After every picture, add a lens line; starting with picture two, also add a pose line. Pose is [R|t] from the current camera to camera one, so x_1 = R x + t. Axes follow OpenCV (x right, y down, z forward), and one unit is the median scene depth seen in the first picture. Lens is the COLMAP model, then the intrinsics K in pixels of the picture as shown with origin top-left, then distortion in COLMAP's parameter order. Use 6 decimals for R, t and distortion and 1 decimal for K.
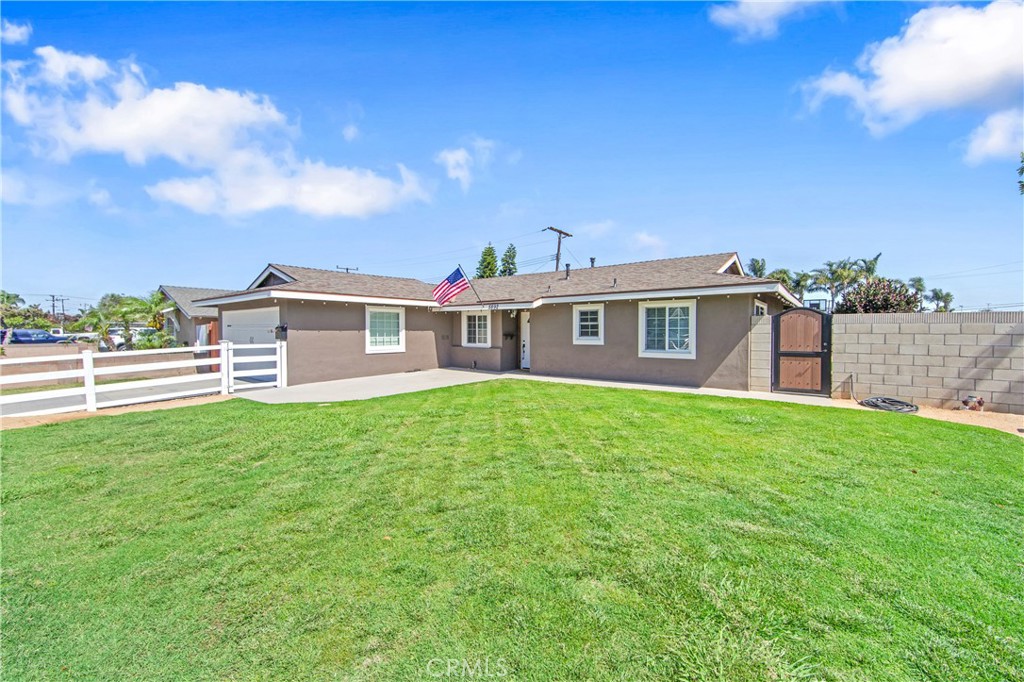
lens RADIAL K [[409.5, 0, 512.7], [0, 409.5, 344.2], [0, 0, 1]] dist [-0.001974, -0.000115]
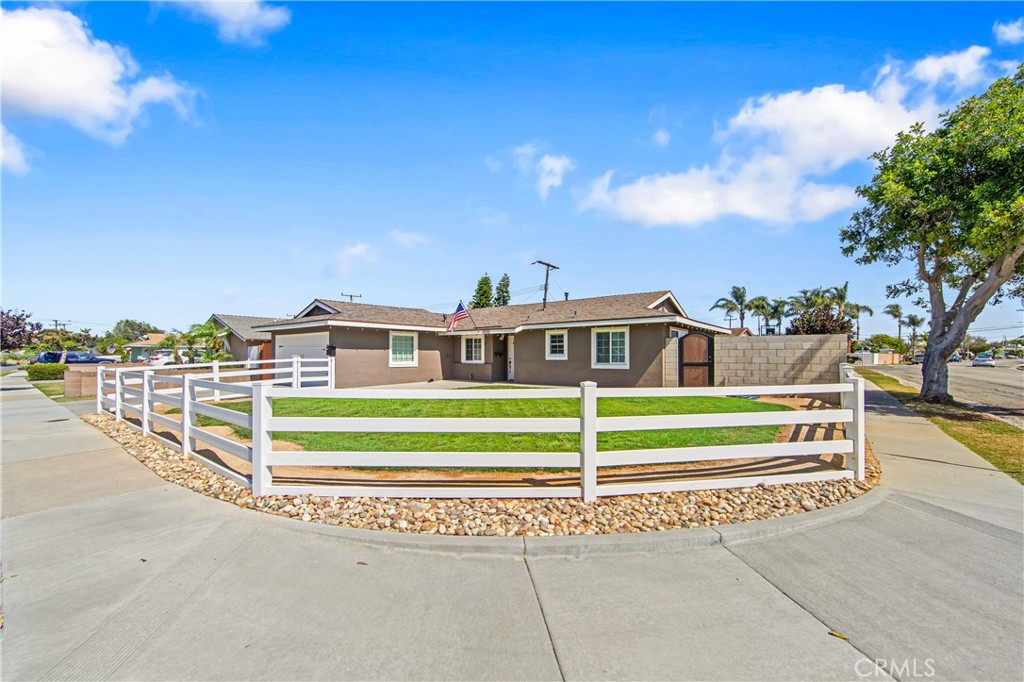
lens RADIAL K [[409.5, 0, 512.7], [0, 409.5, 344.2], [0, 0, 1]] dist [-0.001974, -0.000115]
pose [[0.999958, -0.000329, 0.009134, 0.024912], [0.000879, 0.998181, -0.060283, 0.026331], [-0.009098, 0.060289, 0.998140, -0.294079]]
